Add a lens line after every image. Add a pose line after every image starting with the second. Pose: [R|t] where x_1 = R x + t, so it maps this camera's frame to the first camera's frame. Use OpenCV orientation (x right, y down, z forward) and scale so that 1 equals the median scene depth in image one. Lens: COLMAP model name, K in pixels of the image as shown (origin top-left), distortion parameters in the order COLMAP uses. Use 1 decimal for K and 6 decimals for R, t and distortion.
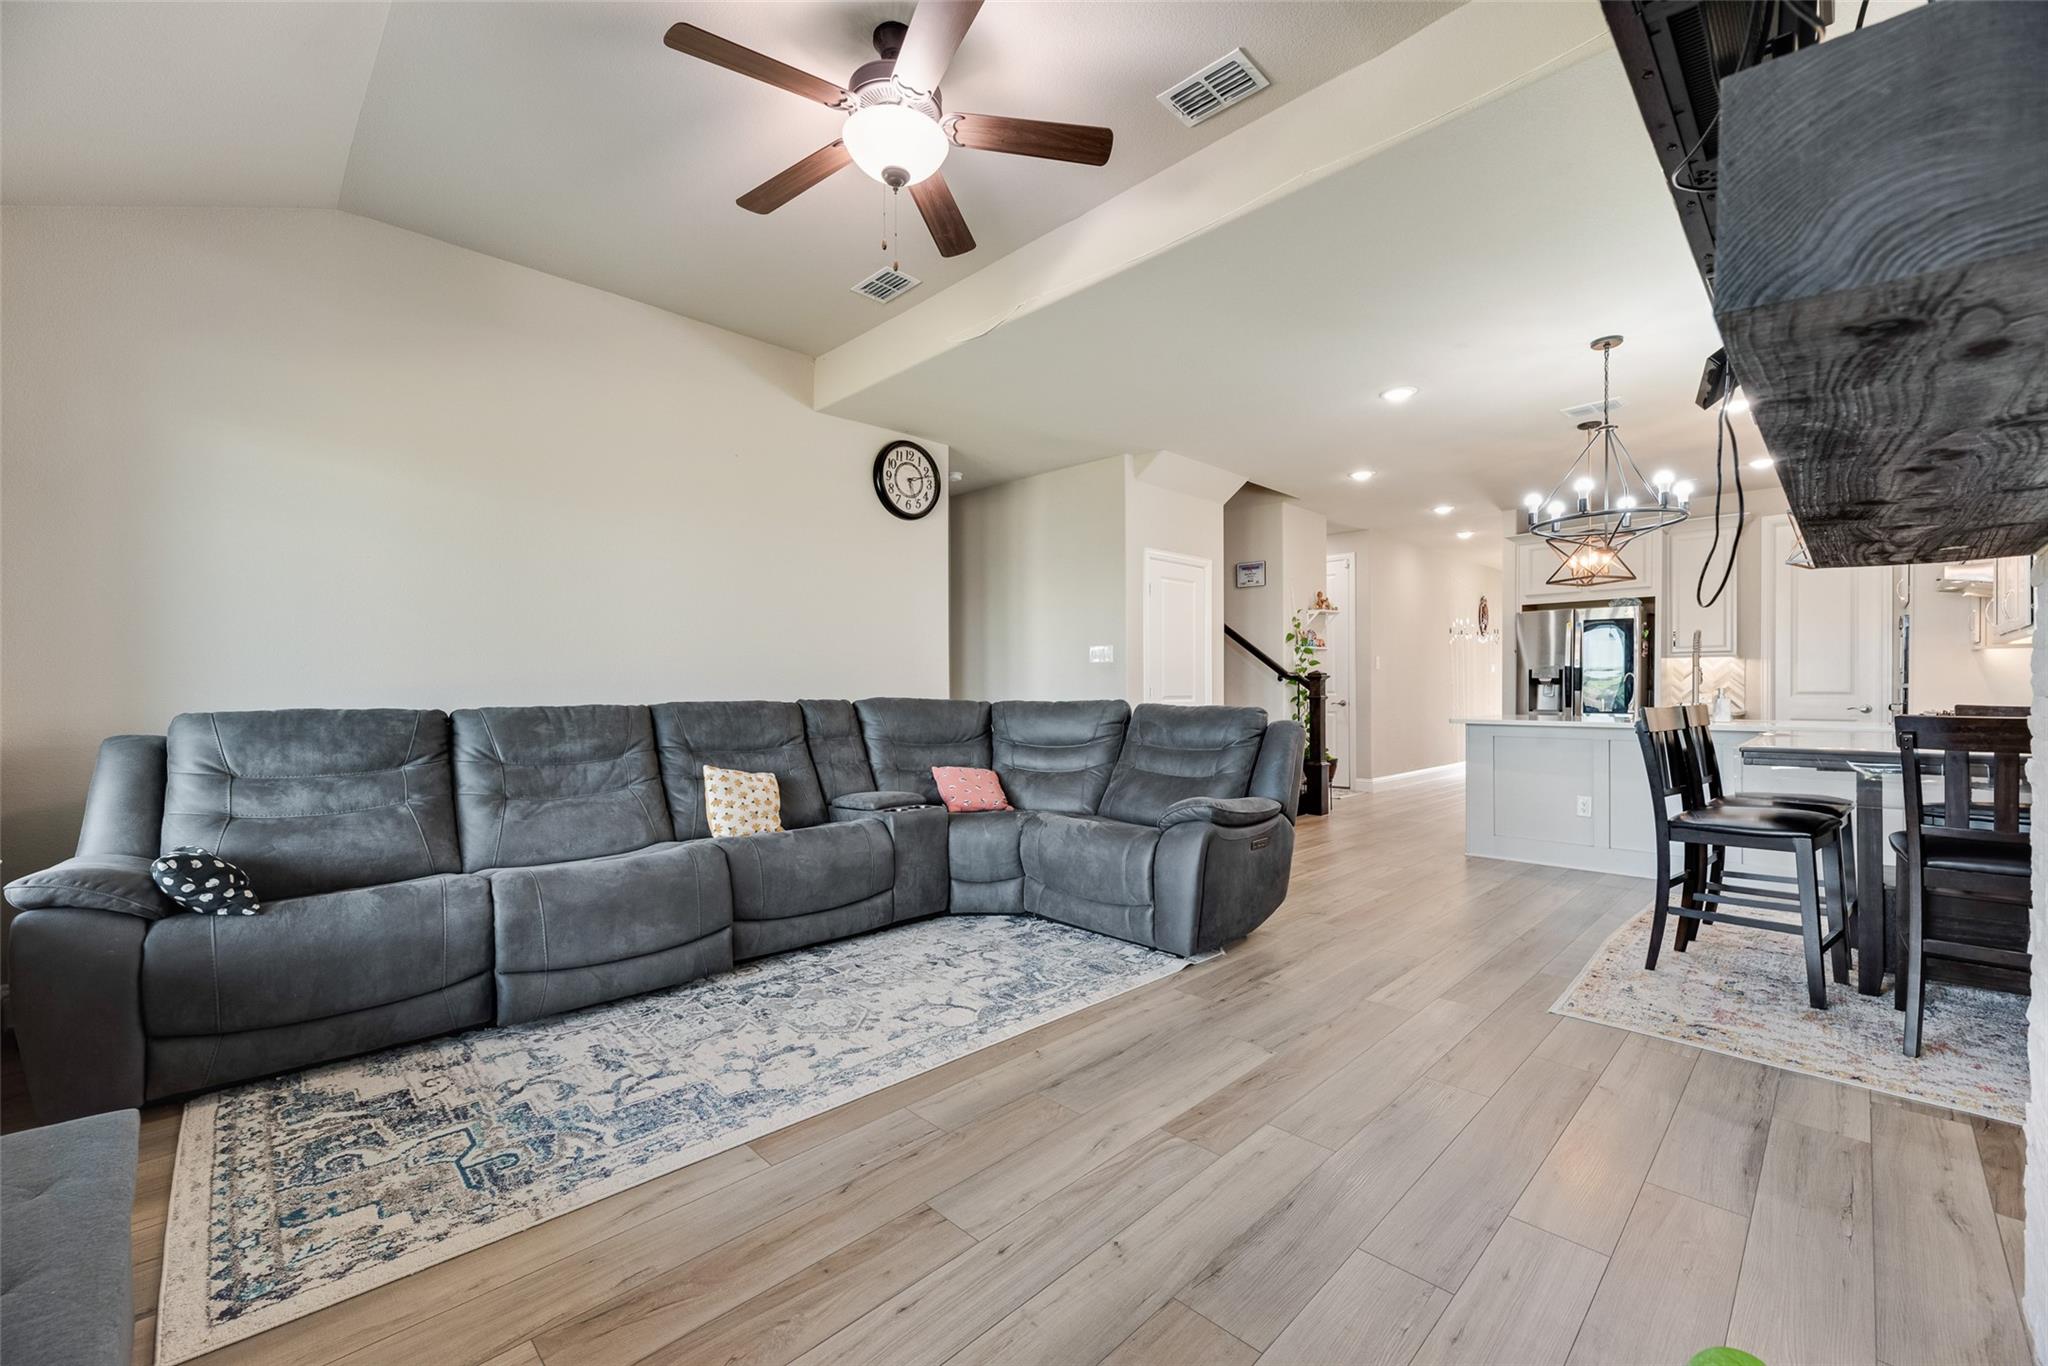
lens RADIAL K [[824.4, 0, 1024.8], [0, 824.4, 692.9], [0, 0, 1]] dist [0.003868, -0.000491]
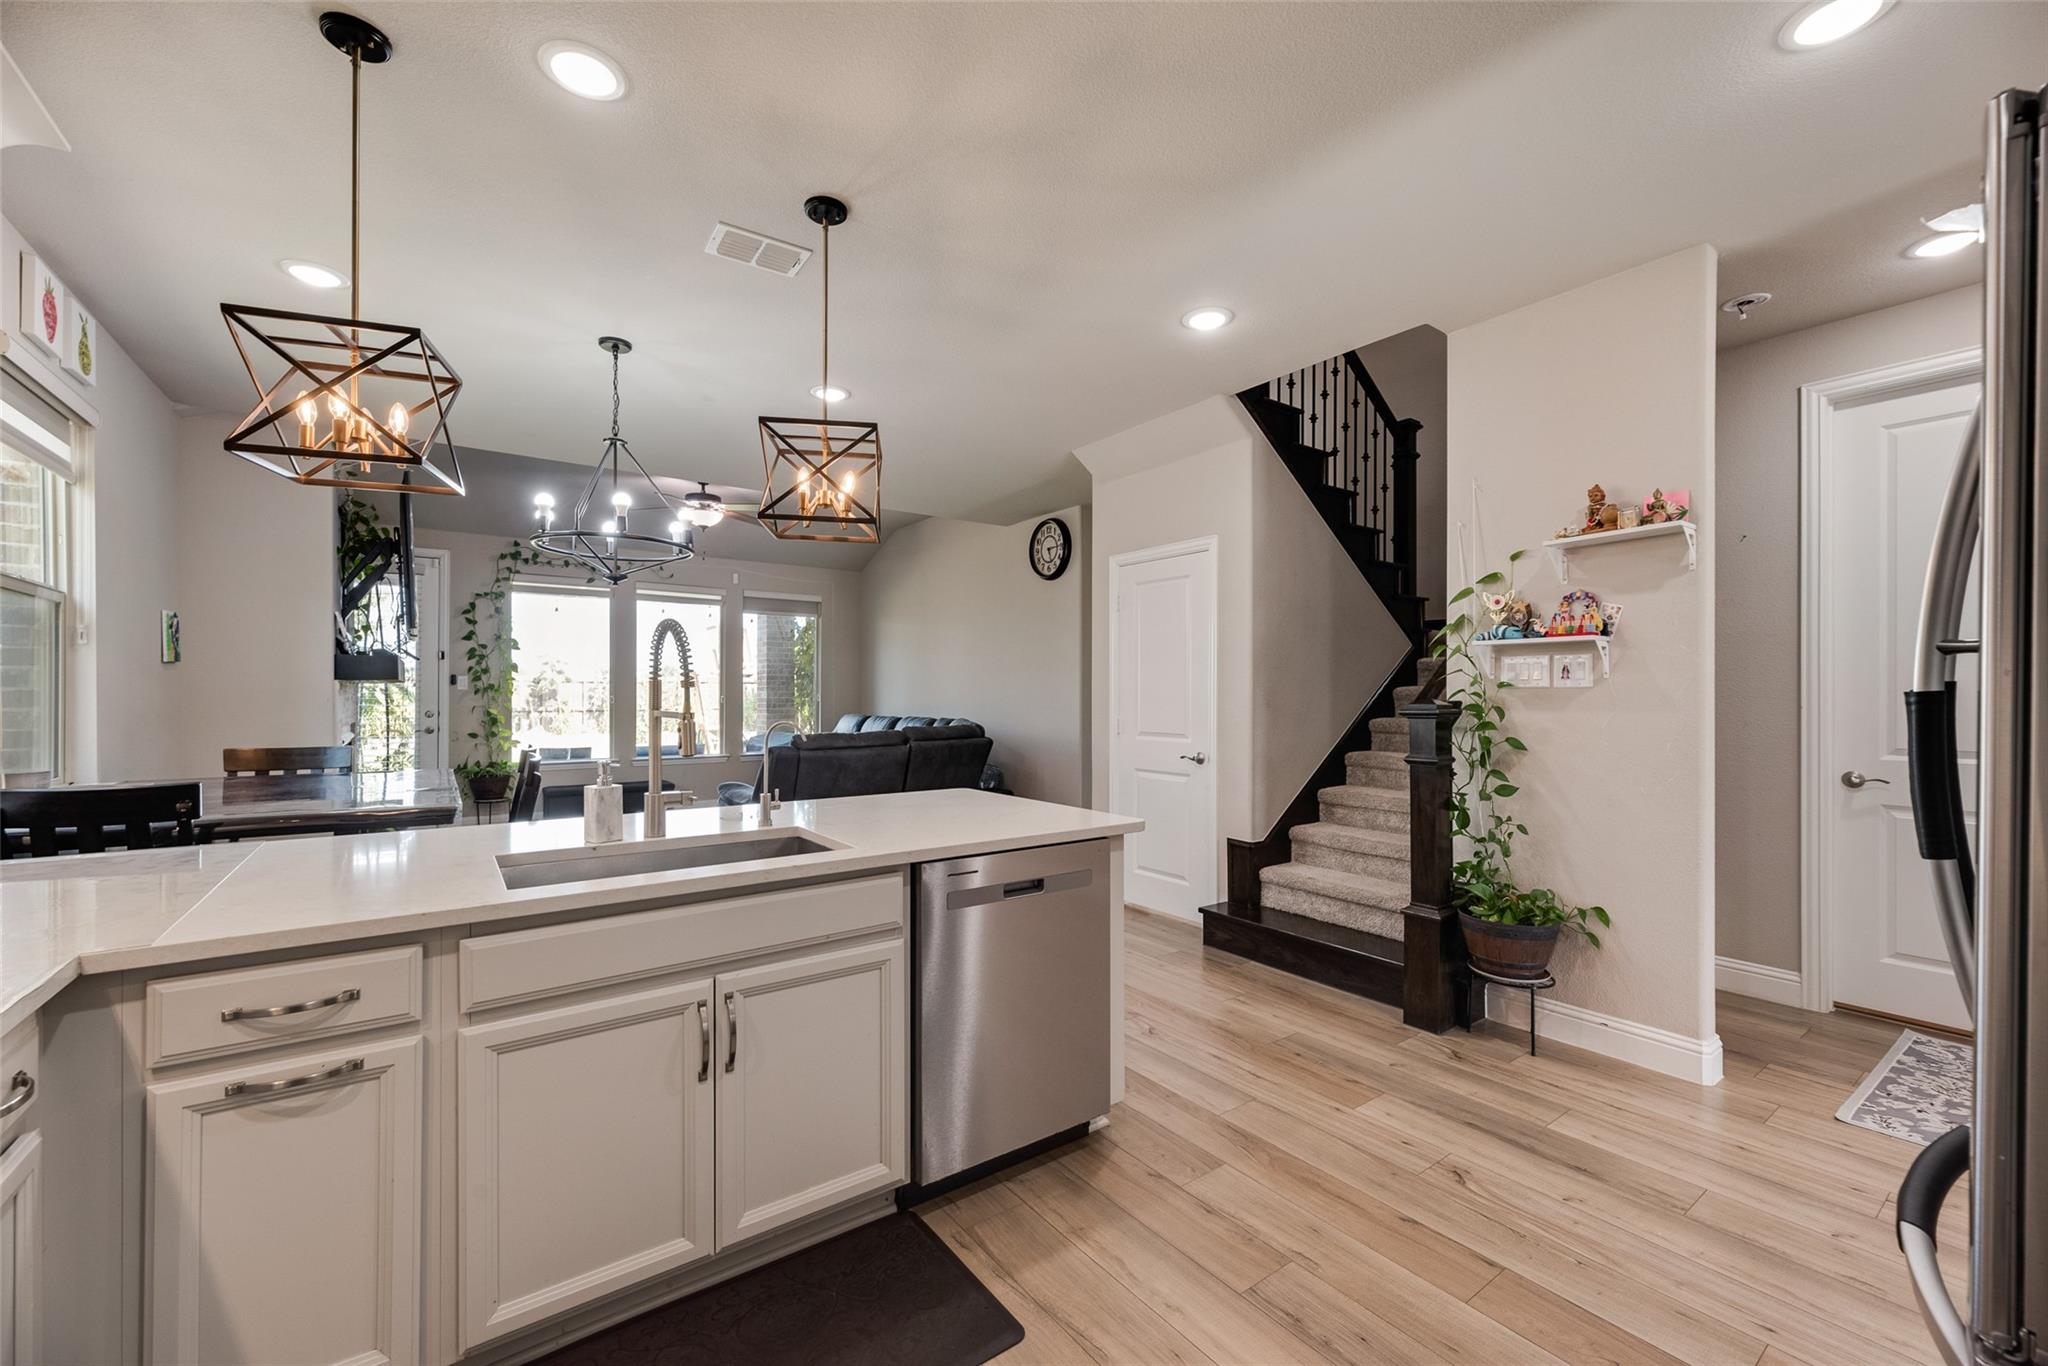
lens RADIAL K [[820.1, 0, 1028.1], [0, 820.1, 694.8], [0, 0, 1]] dist [0.002217, 0.000274]
pose [[-0.151073, 0.003733, -0.988516, 1.871624], [-0.008000, 0.999956, 0.004999, -0.067628], [0.988490, 0.008663, -0.151036, 1.948873]]
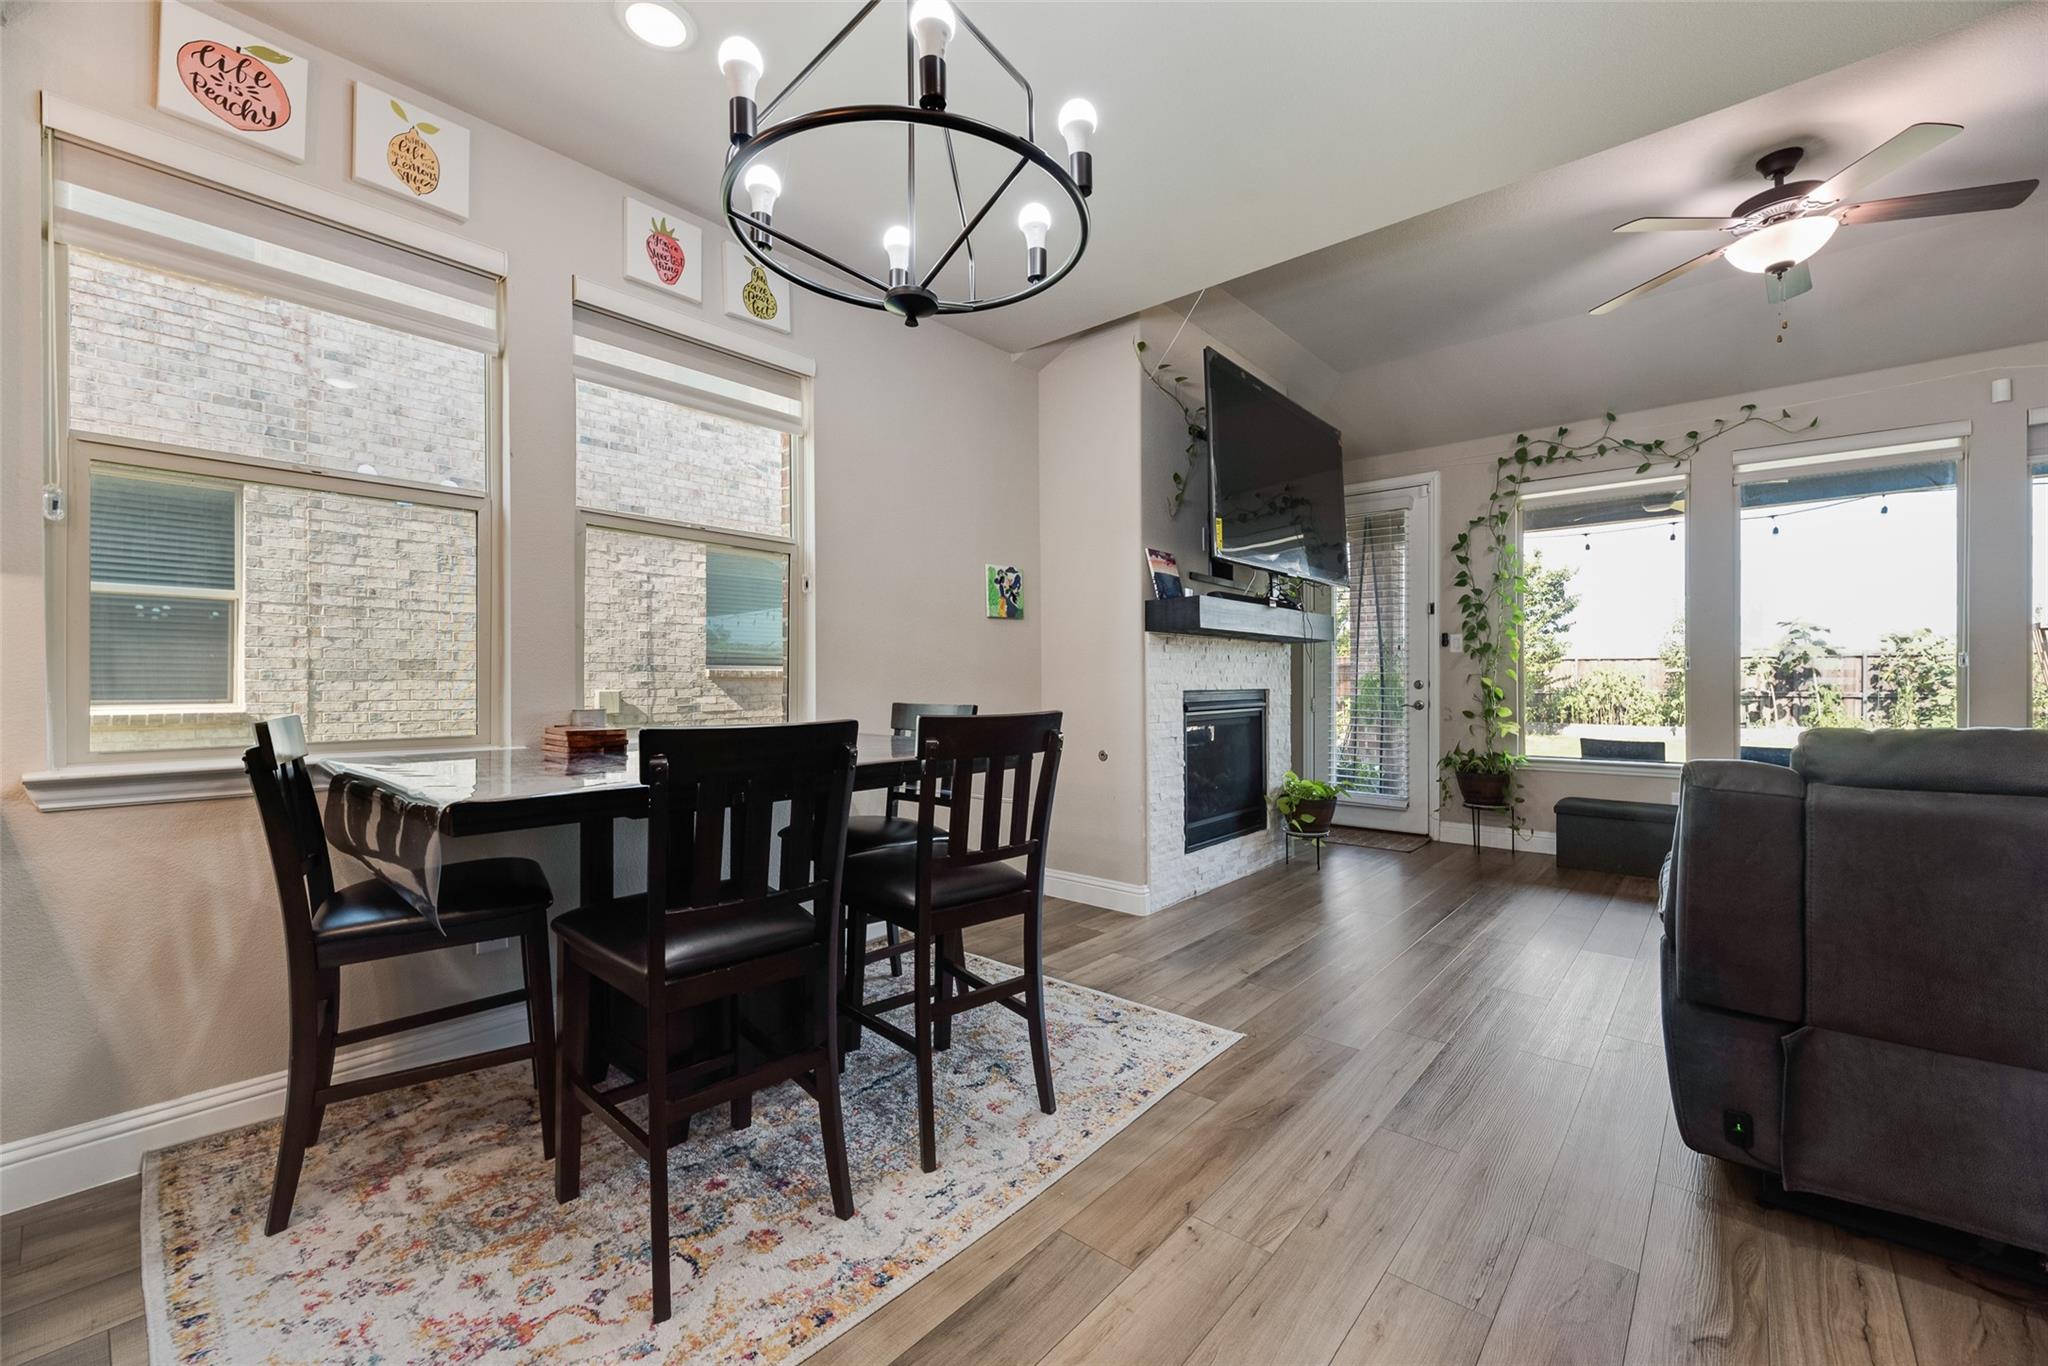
lens RADIAL K [[830.2, 0, 1029.9], [0, 830.2, 681.8], [0, 0, 1]] dist [0.002166, 0.000257]
pose [[-0.996867, 0.005285, -0.078922, 0.844338], [0.004859, 0.999973, 0.005579, -0.009067], [0.078950, 0.005178, -0.996865, 1.699153]]
